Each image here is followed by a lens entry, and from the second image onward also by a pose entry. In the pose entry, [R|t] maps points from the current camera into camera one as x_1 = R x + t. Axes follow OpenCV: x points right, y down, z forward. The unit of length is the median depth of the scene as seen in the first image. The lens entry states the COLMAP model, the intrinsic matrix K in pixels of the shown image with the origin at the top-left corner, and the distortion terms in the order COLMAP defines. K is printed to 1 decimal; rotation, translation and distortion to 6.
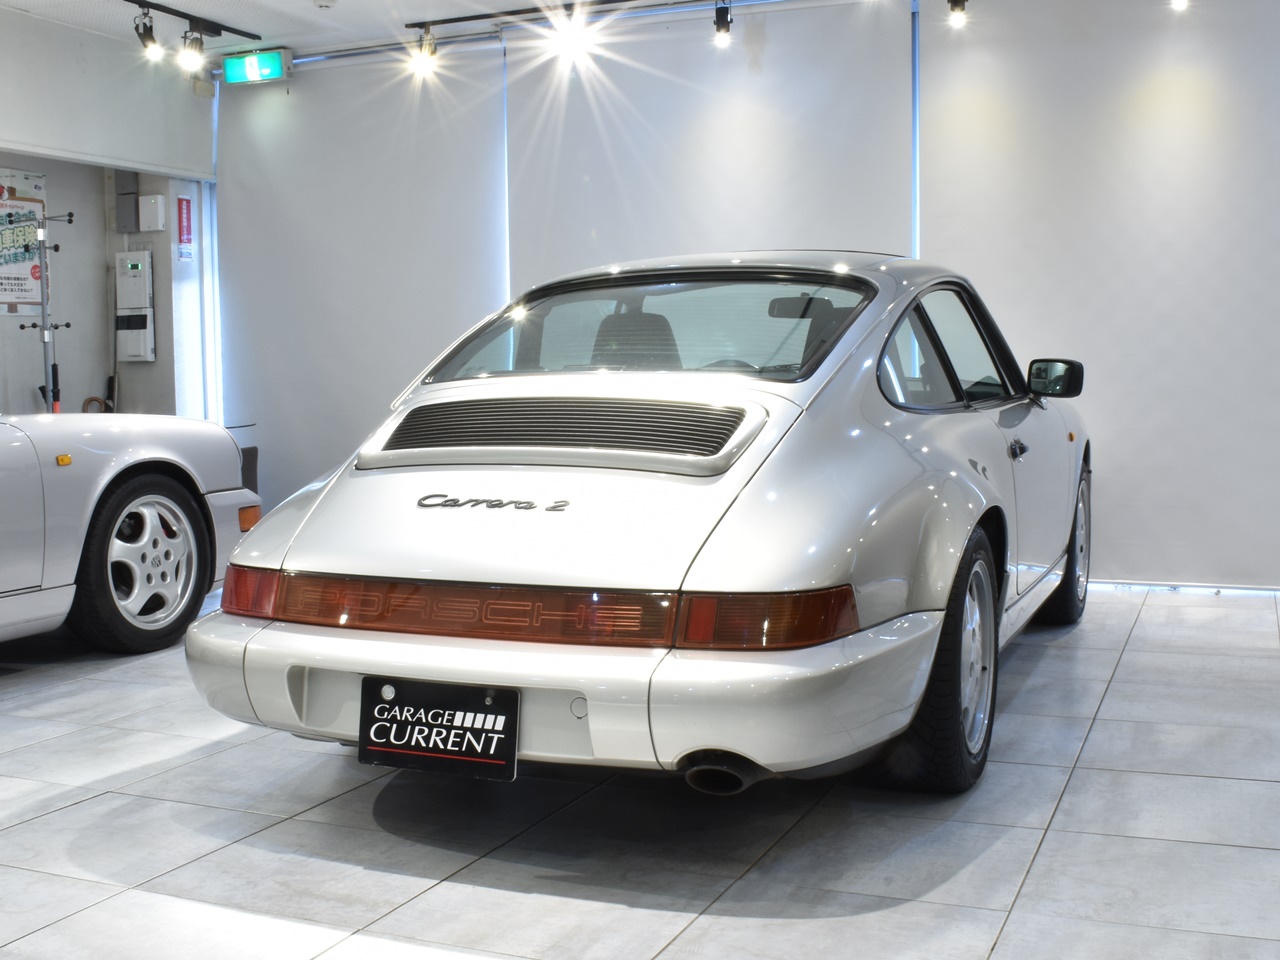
lens RADIAL K [[1394.7, 0, 763.1], [0, 1394.7, 475.2], [0, 0, 1]] dist [-0.093356, 0.000000]
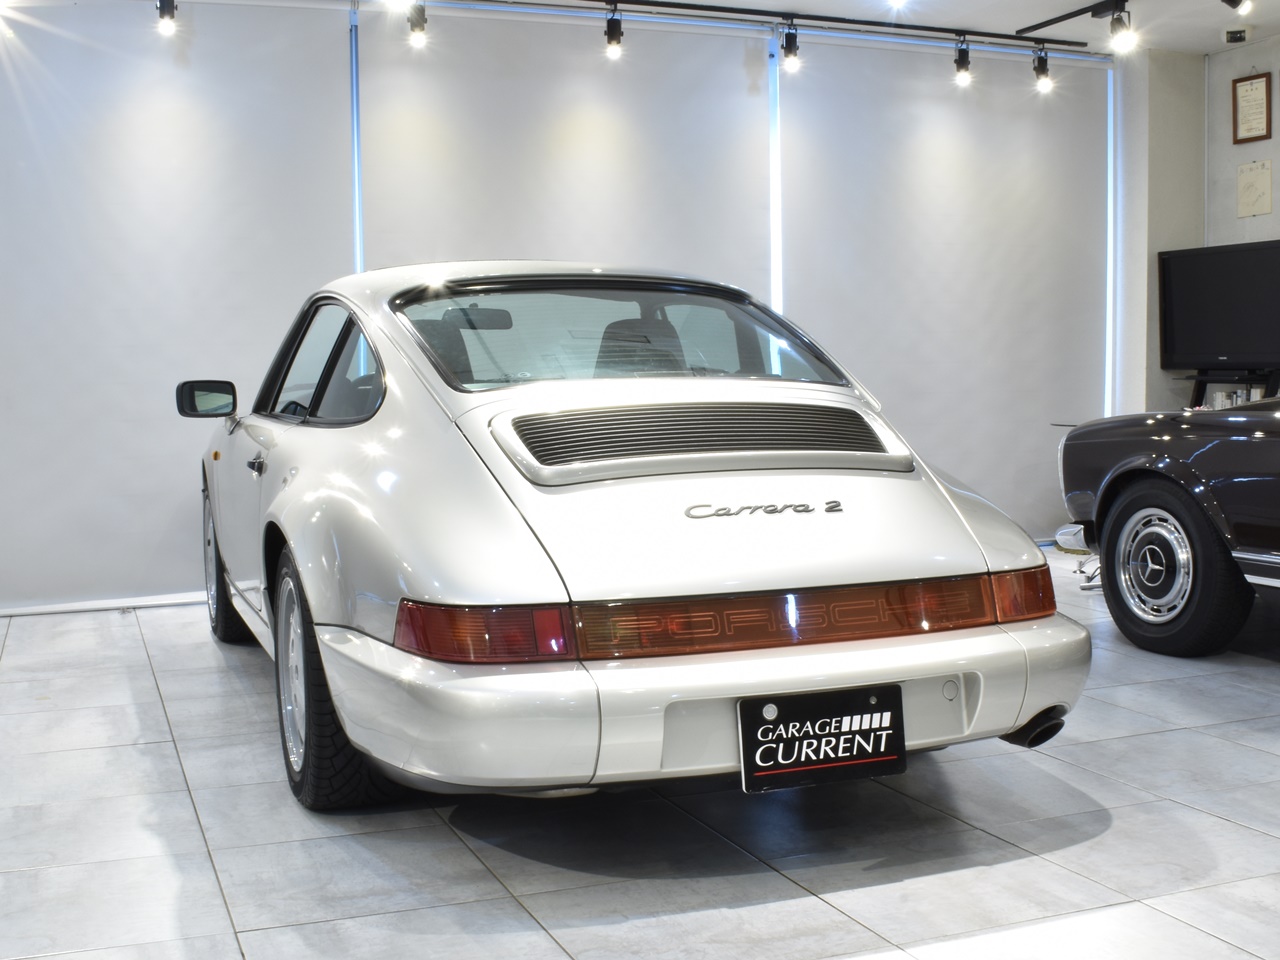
lens RADIAL K [[1358.3, 0, 640.6], [0, 1358.3, 472.1], [0, 0, 1]] dist [-0.093831, 0.000000]
pose [[0.770568, -0.044623, 0.635793, -0.876876], [0.054048, 0.998528, 0.004577, -0.015157], [-0.635062, 0.030837, 0.771846, 0.319079]]
